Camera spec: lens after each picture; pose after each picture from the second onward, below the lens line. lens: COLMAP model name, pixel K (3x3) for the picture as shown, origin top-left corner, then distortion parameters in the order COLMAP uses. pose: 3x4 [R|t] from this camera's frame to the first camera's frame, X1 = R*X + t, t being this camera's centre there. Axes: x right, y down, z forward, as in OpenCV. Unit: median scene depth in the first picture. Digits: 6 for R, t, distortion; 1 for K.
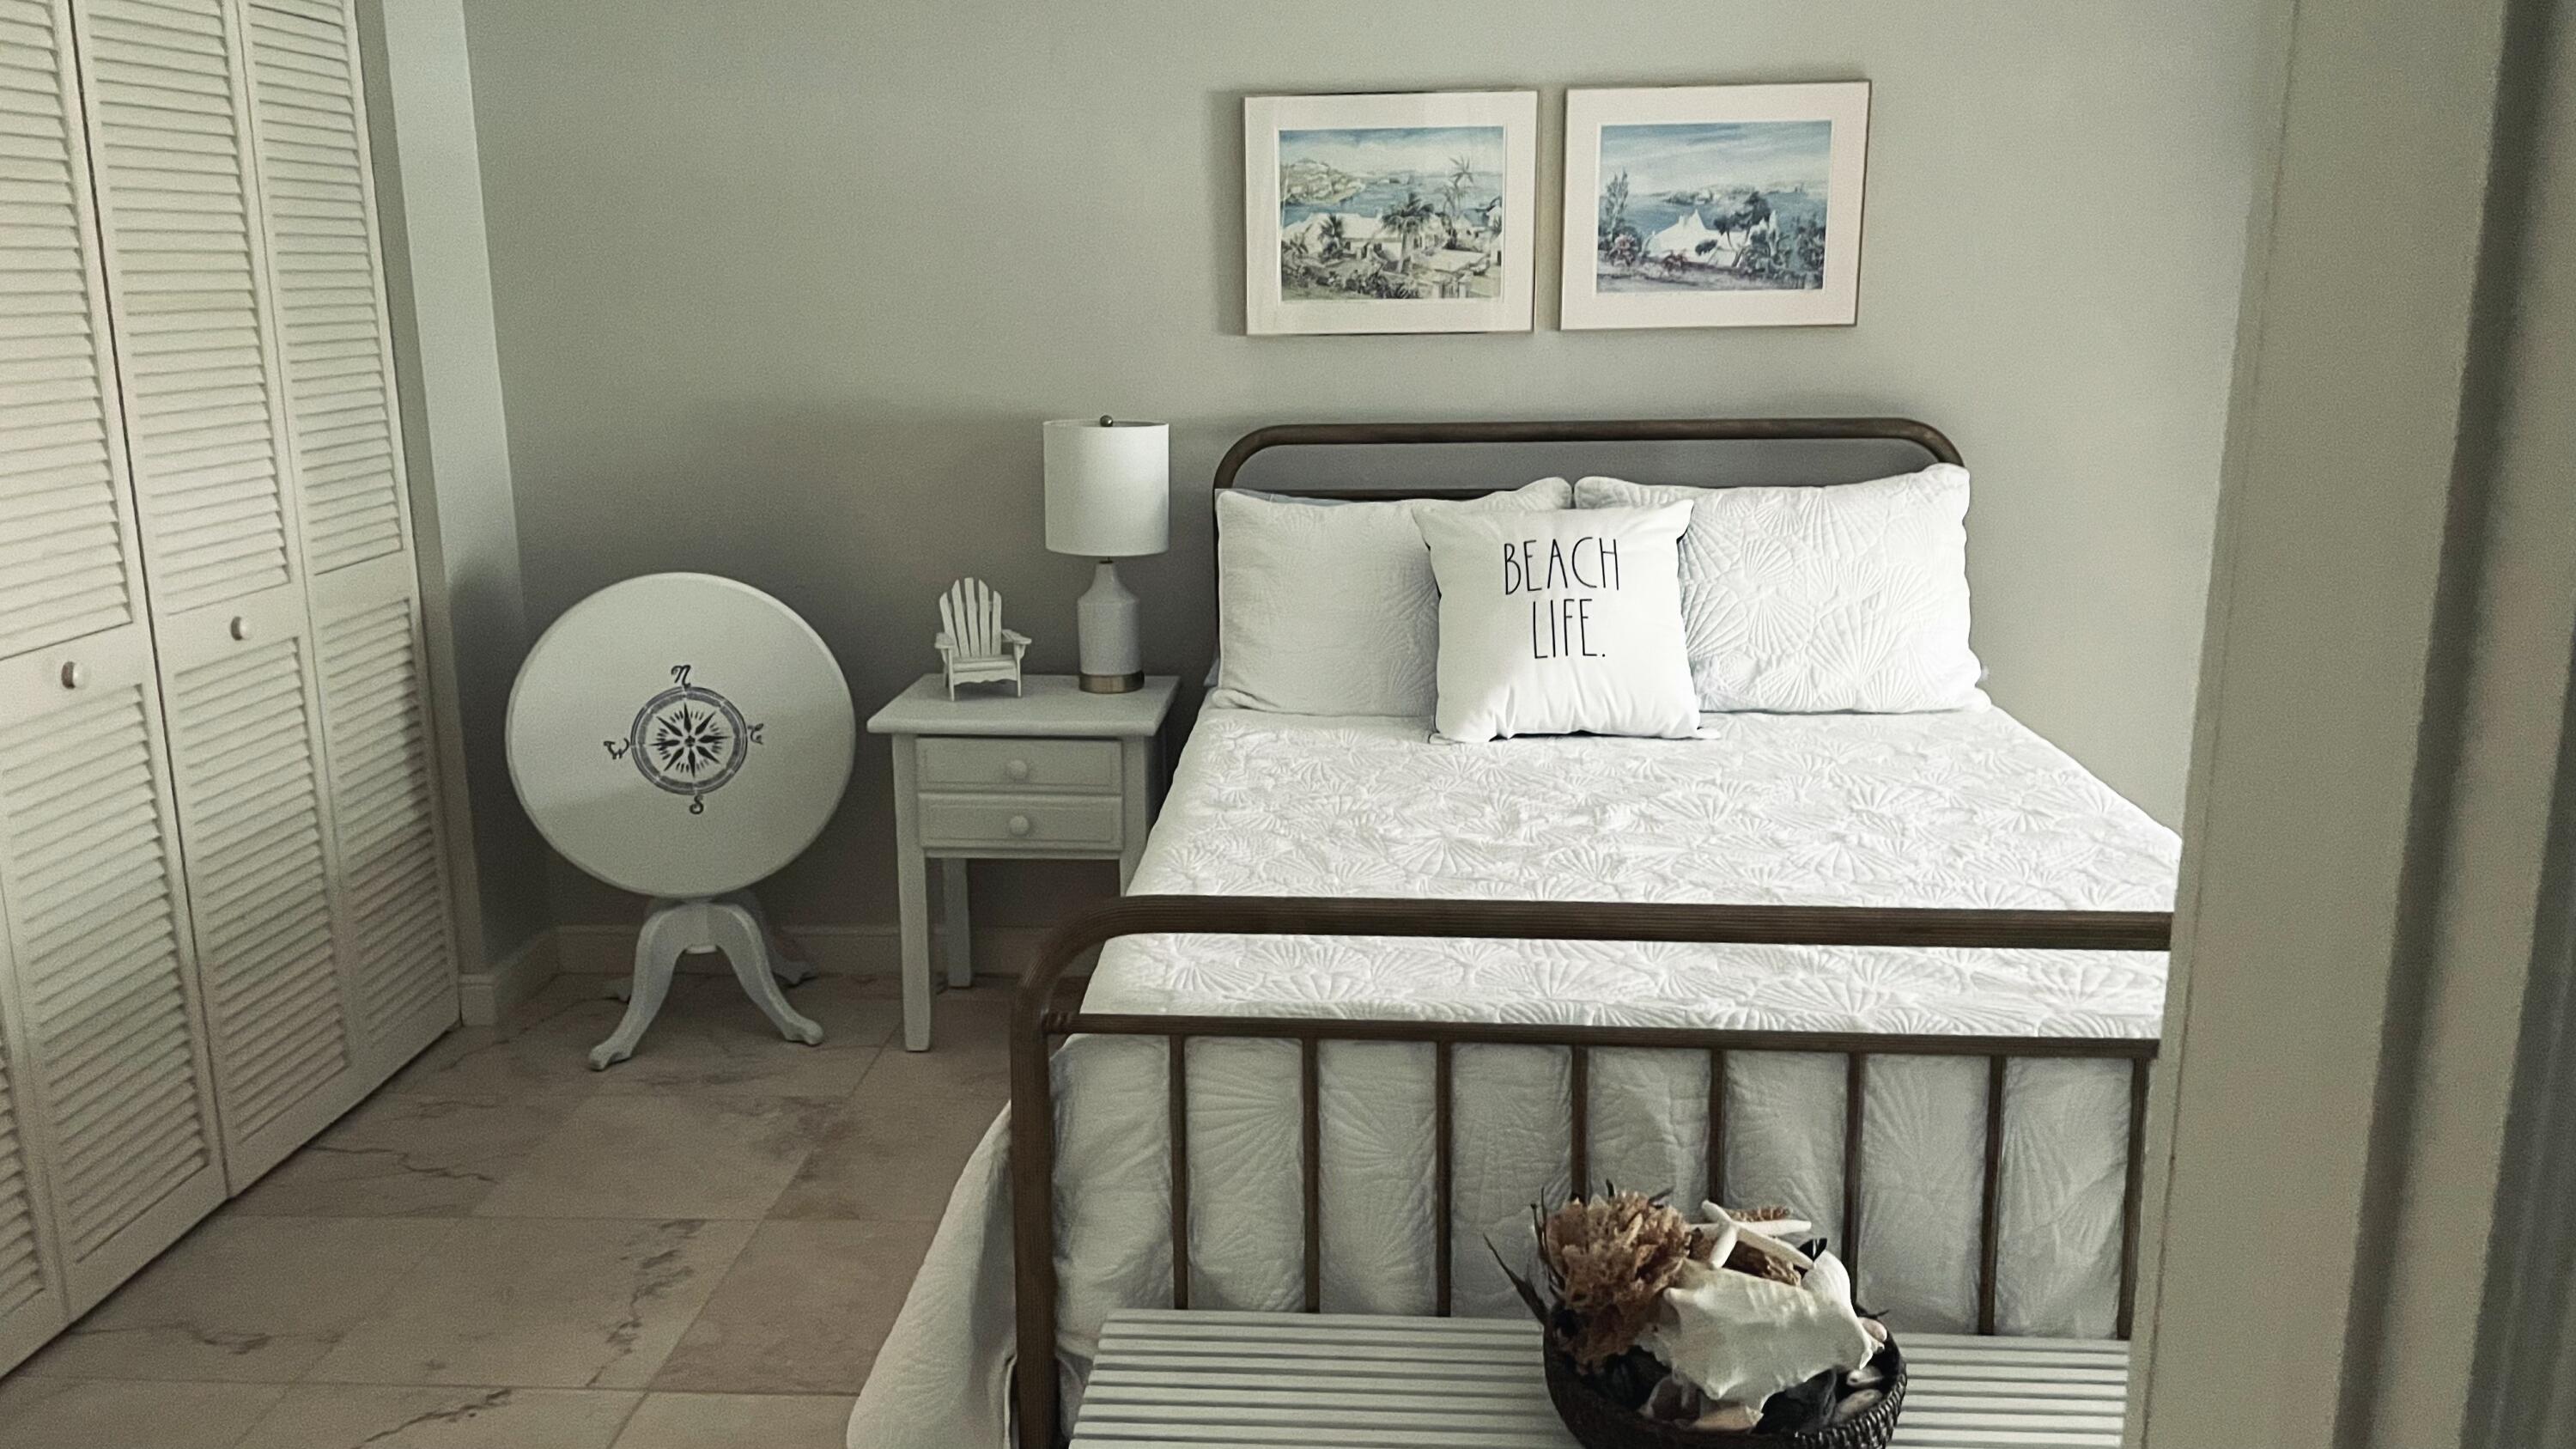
lens RADIAL K [[1938.0, 0, 1288.0], [0, 1938.0, 724.5], [0, 0, 1]] dist [0.068047, -0.141974]
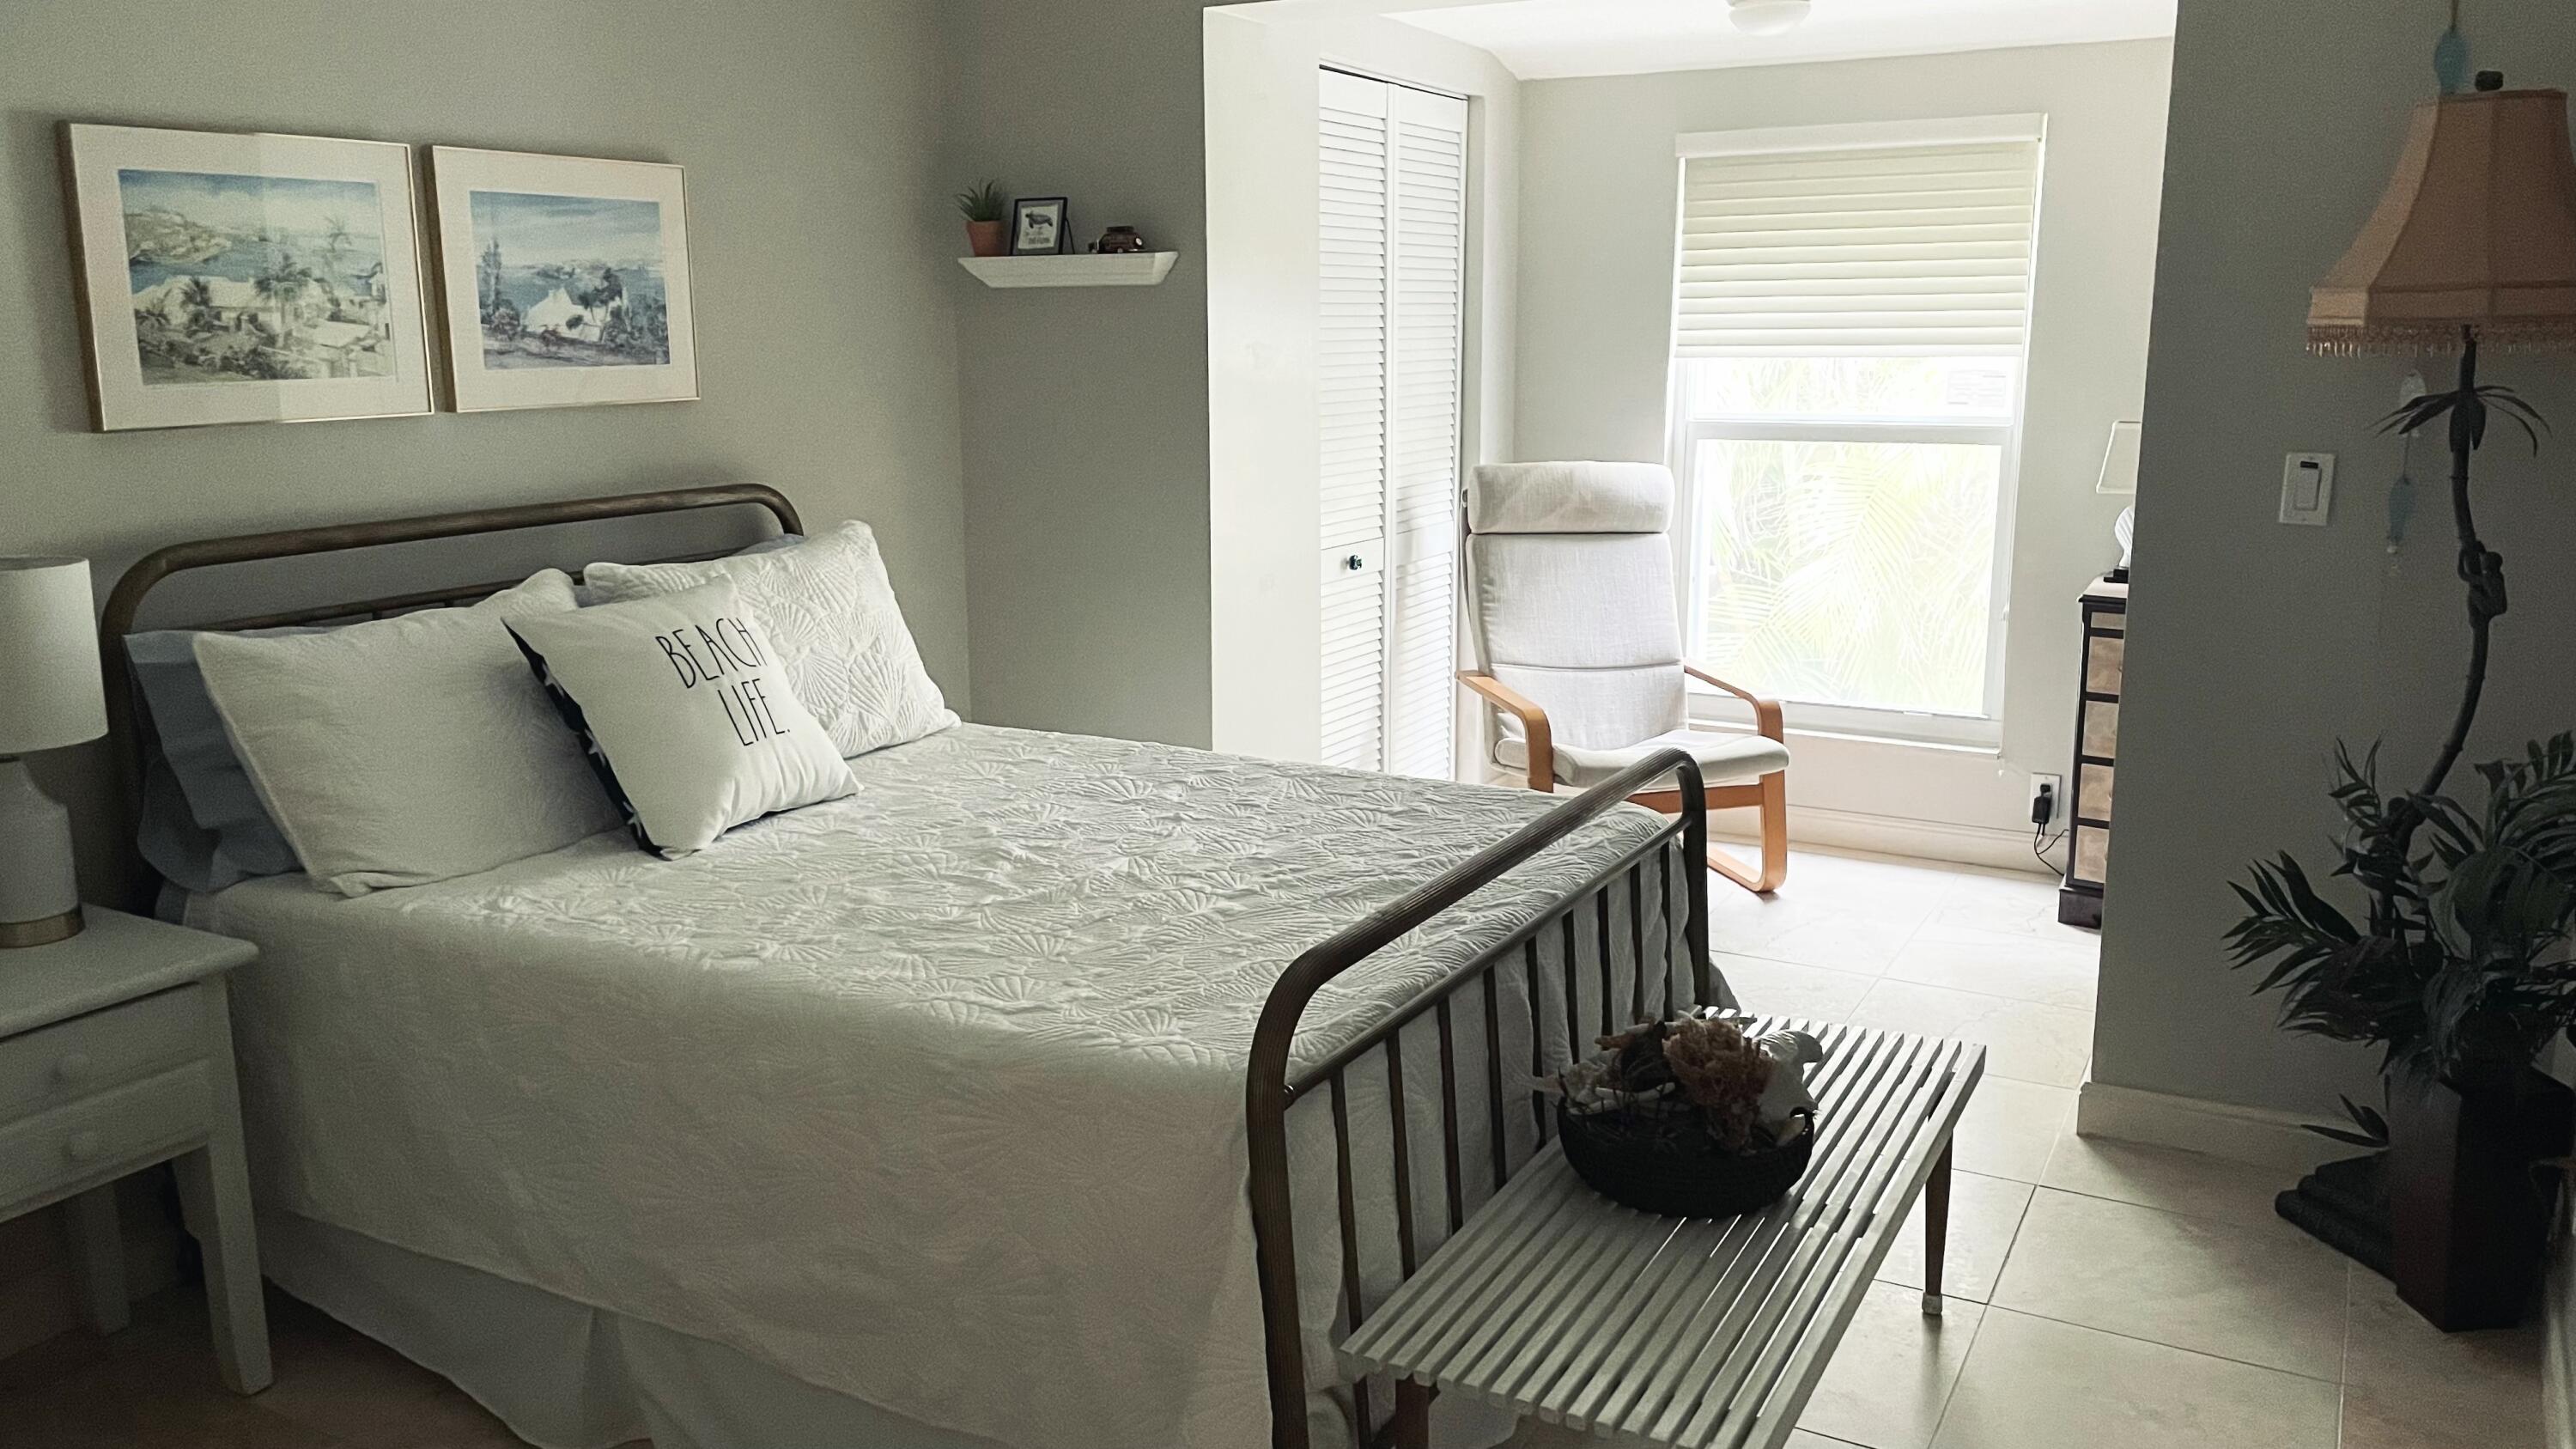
lens RADIAL K [[1938.0, 0, 1288.0], [0, 1938.0, 724.5], [0, 0, 1]] dist [0.068047, -0.141974]
pose [[0.421723, -0.175831, 0.889513, -0.533672], [0.197855, 0.975222, 0.098969, -0.074835], [-0.884875, 0.134257, 0.446063, 0.276208]]
